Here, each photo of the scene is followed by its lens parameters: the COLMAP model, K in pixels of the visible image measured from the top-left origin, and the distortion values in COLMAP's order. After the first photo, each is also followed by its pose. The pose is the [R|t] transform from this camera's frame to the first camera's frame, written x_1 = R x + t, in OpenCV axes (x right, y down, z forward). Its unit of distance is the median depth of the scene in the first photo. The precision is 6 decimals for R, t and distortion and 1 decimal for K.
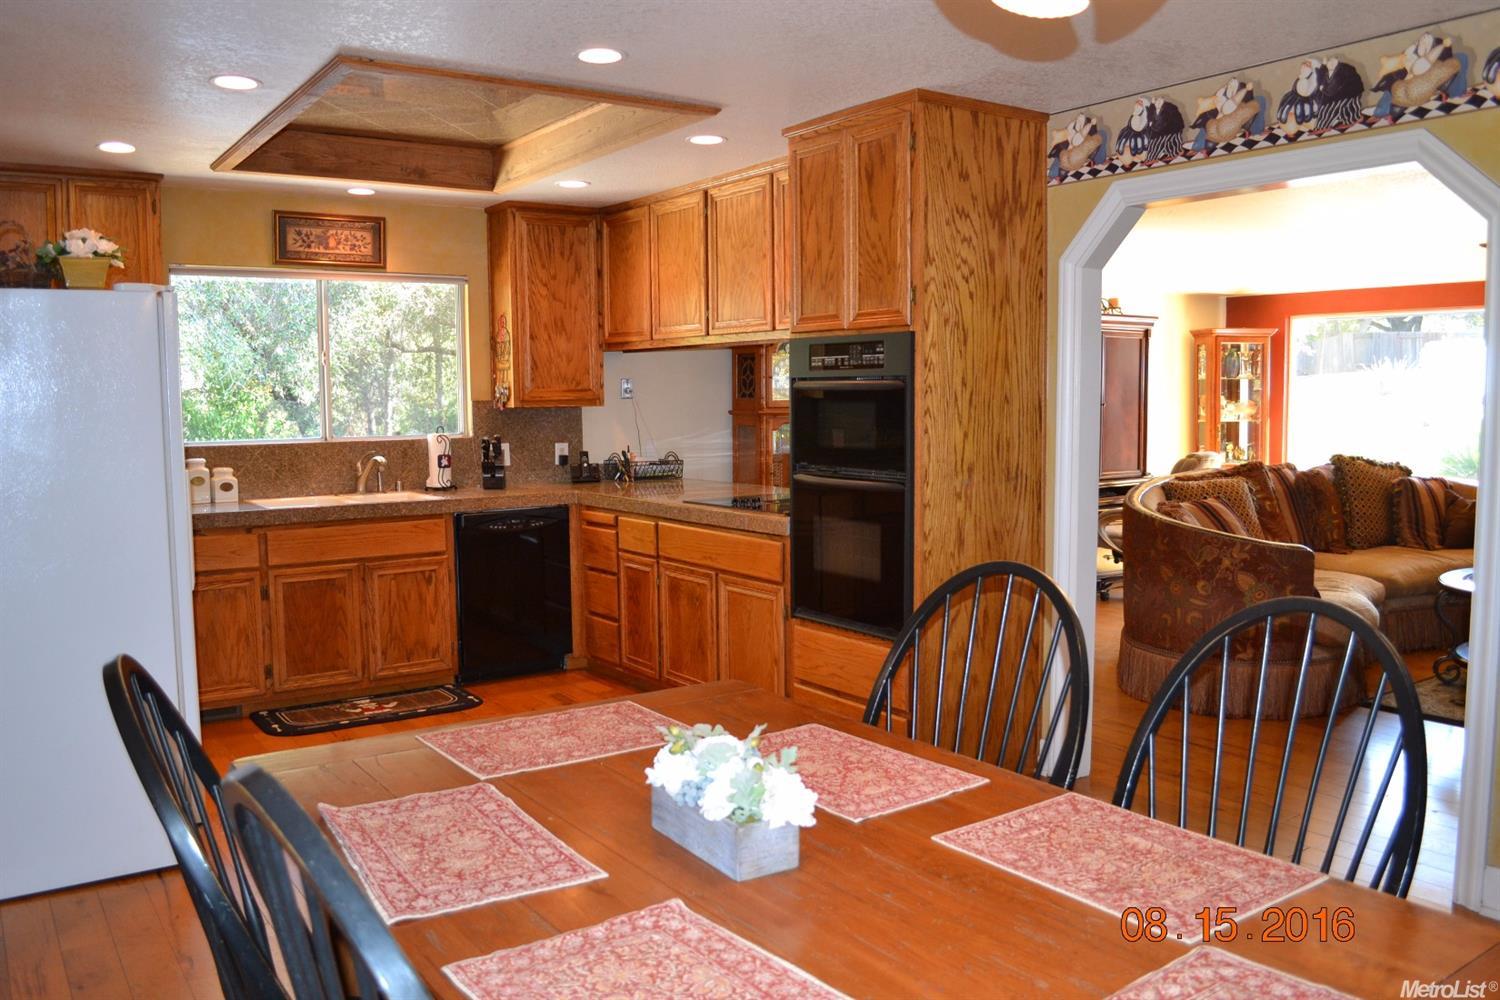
lens RADIAL K [[1196.0, 0, 748.3], [0, 1196.0, 493.9], [0, 0, 1]] dist [-0.078402, -0.005868]
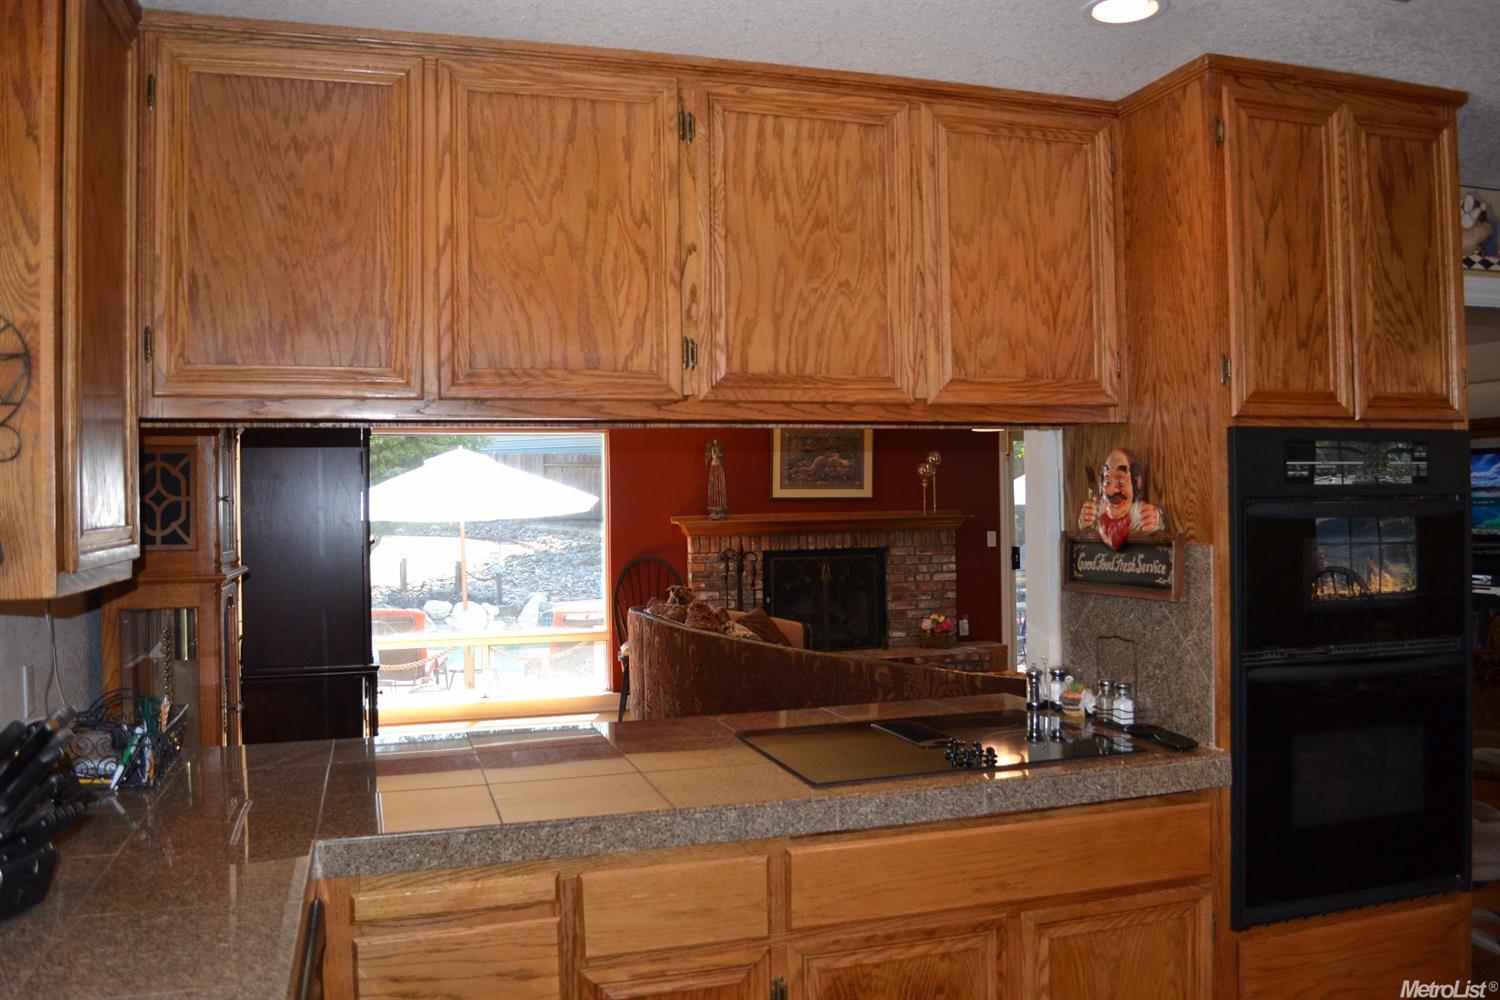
lens RADIAL K [[1196.0, 0, 751.6], [0, 1196.0, 501.7], [0, 0, 1]] dist [-0.078402, -0.005868]
pose [[0.299552, 0.004027, 0.954071, -0.477803], [0.092578, 0.995150, -0.033268, -0.084425], [-0.949578, 0.098291, 0.297727, 0.908465]]
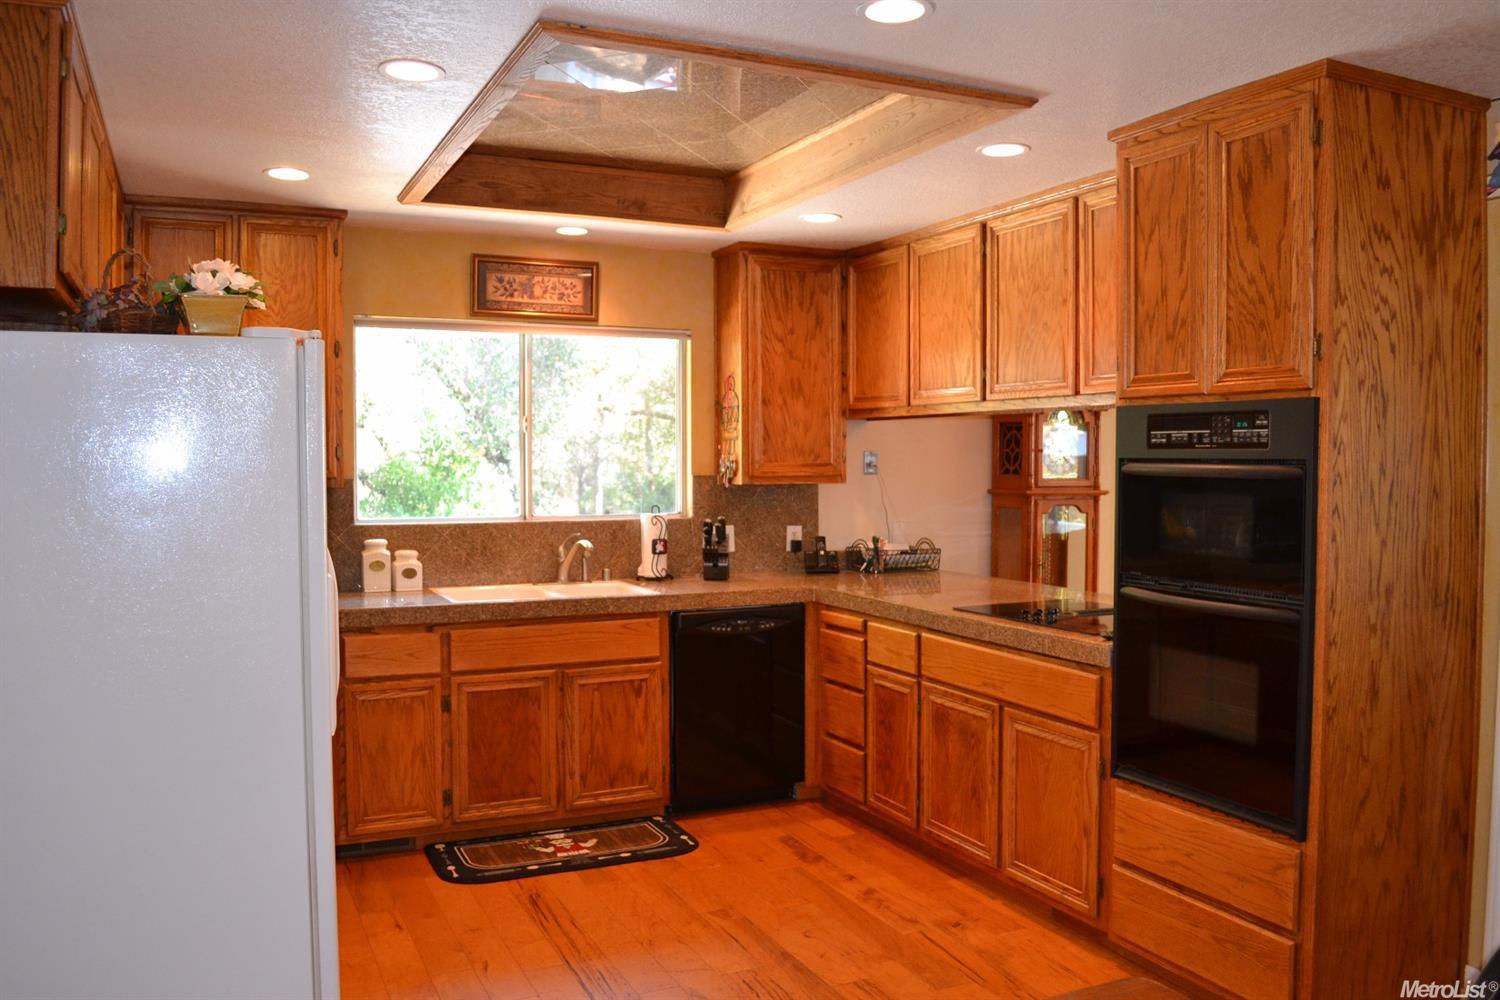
lens RADIAL K [[1196.0, 0, 756.3], [0, 1196.0, 504.2], [0, 0, 1]] dist [-0.078402, -0.005868]
pose [[0.986759, 0.016190, -0.161382, -0.058638], [-0.023417, 0.998801, -0.042983, -0.026582], [0.160493, 0.046193, 0.985955, 0.197594]]
